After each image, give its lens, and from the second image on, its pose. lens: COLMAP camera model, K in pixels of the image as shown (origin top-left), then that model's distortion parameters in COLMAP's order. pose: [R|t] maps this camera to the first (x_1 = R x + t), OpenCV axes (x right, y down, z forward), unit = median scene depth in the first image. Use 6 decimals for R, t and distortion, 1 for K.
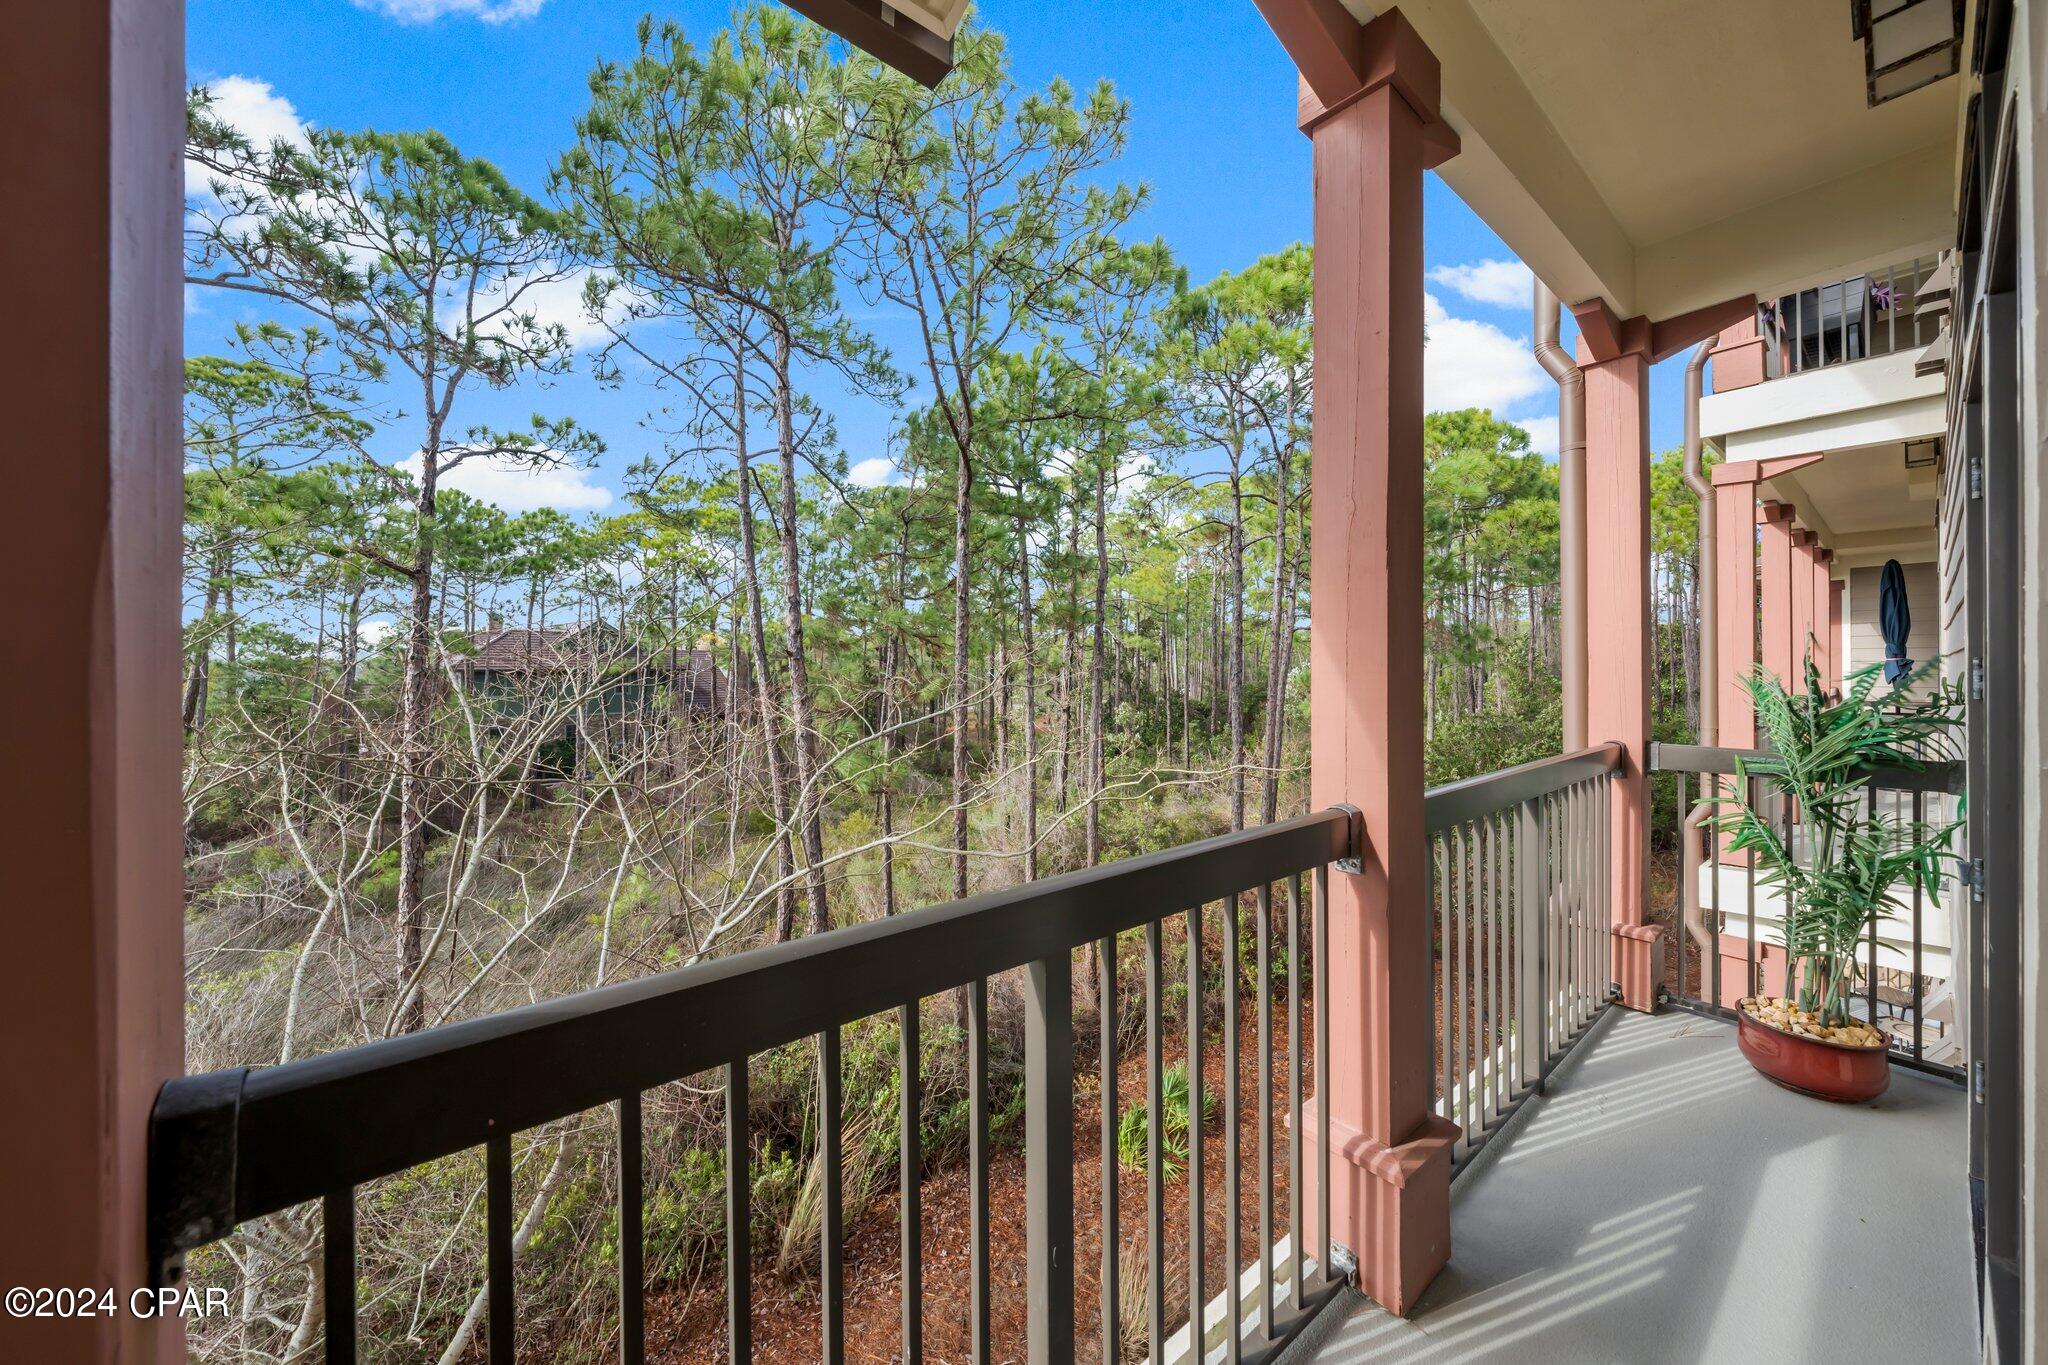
lens RADIAL K [[709.7, 0, 1027.4], [0, 709.7, 665.8], [0, 0, 1]] dist [-0.001721, -0.000182]
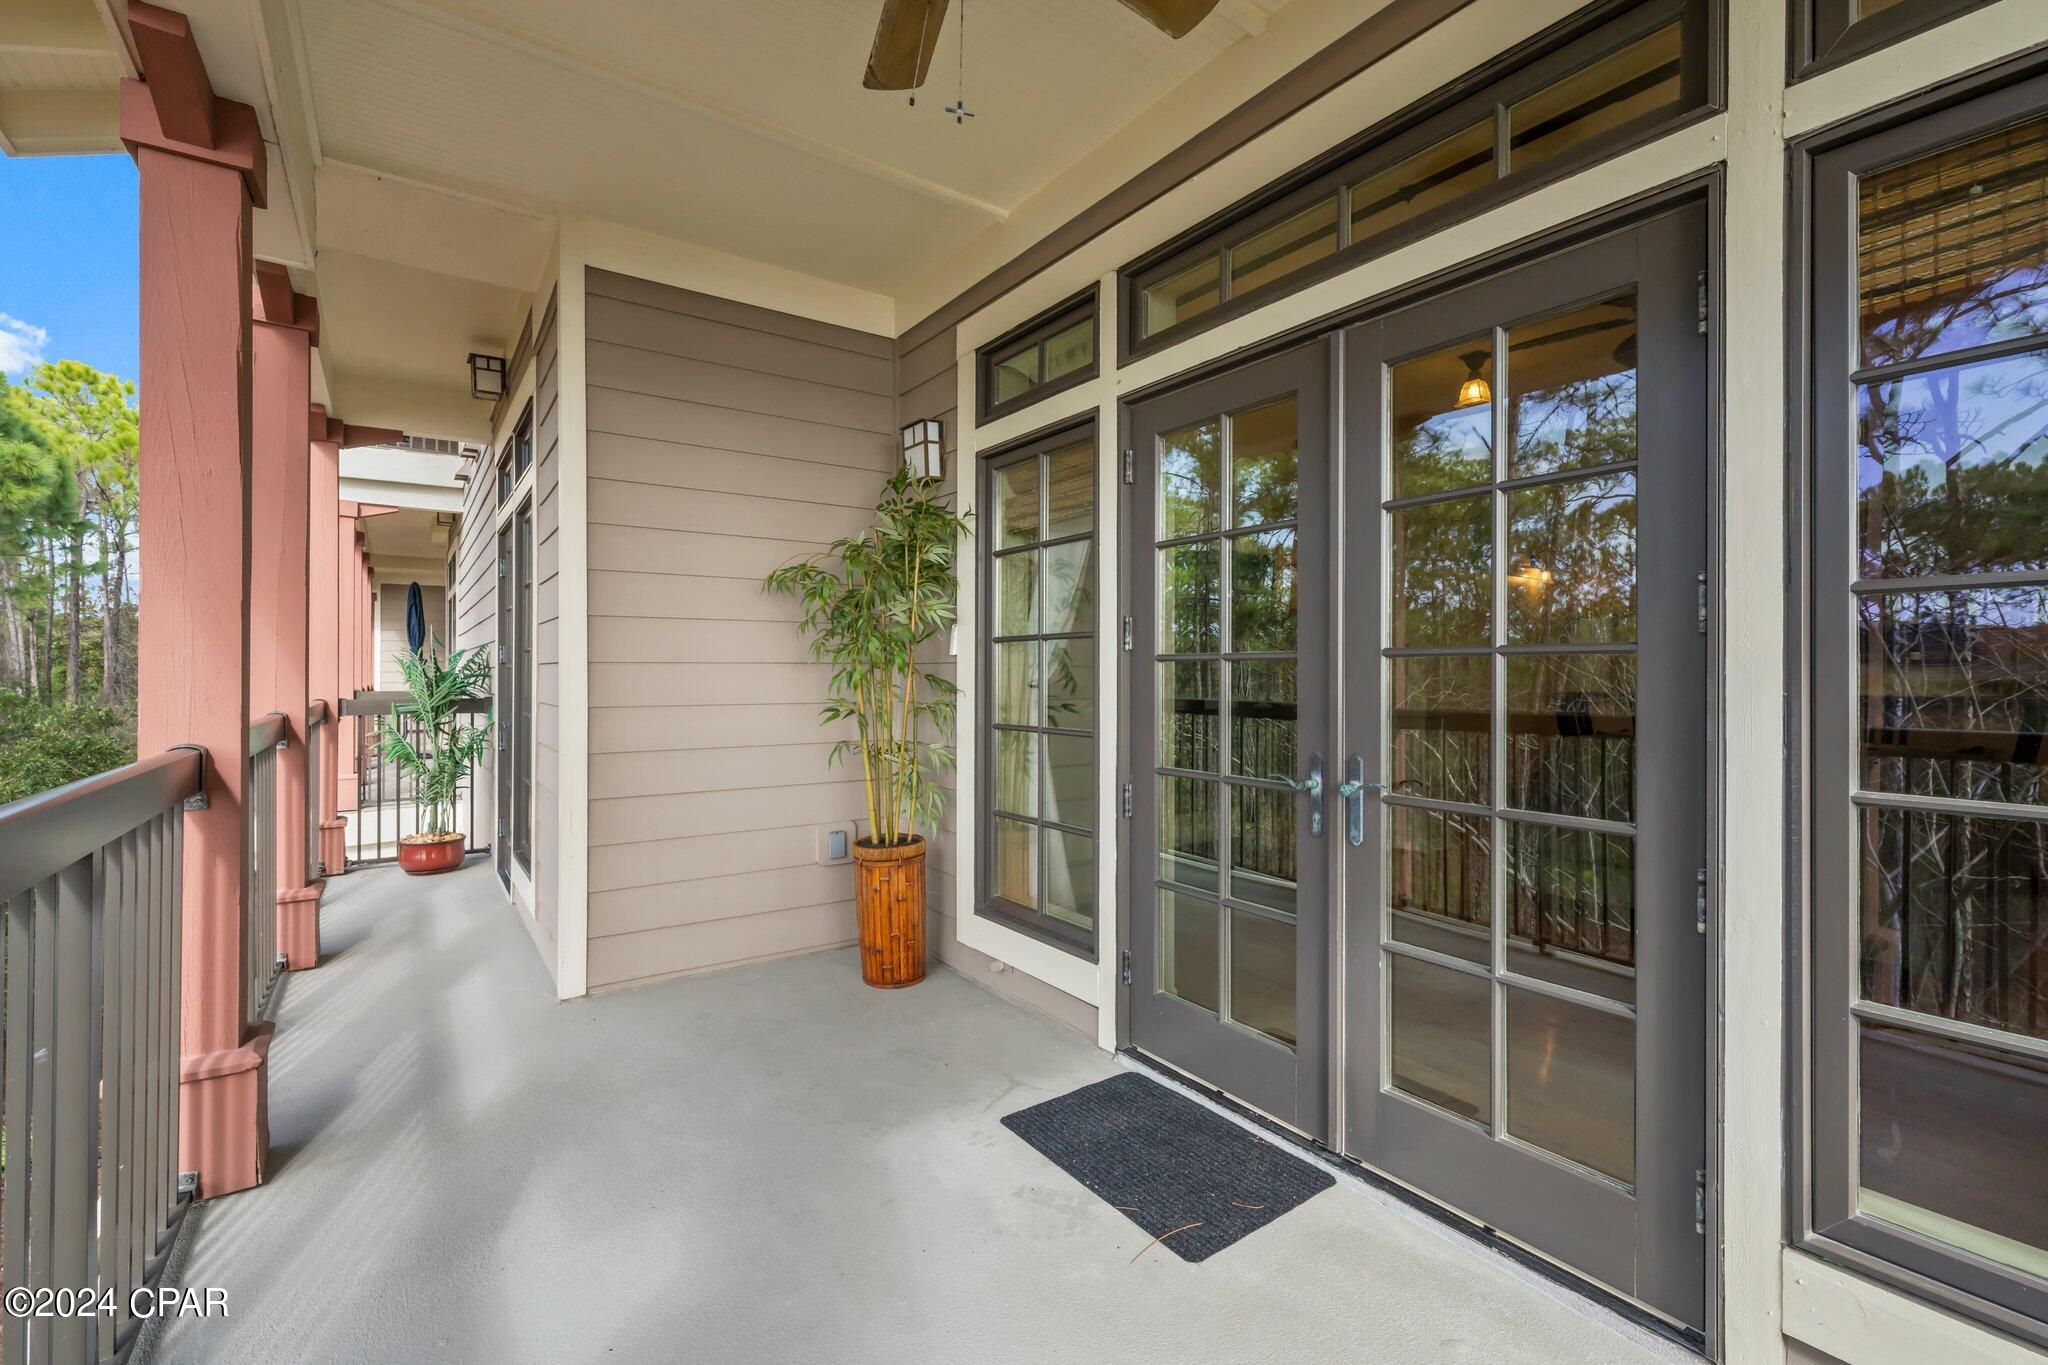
lens RADIAL K [[880.3, 0, 1029.0], [0, 880.3, 663.3], [0, 0, 1]] dist [-0.001094, 0.000050]
pose [[0.042312, 0.011273, 0.999041, -0.950078], [-0.002317, 0.999935, -0.011185, 0.046780], [-0.999102, -0.001842, 0.042336, -0.556287]]
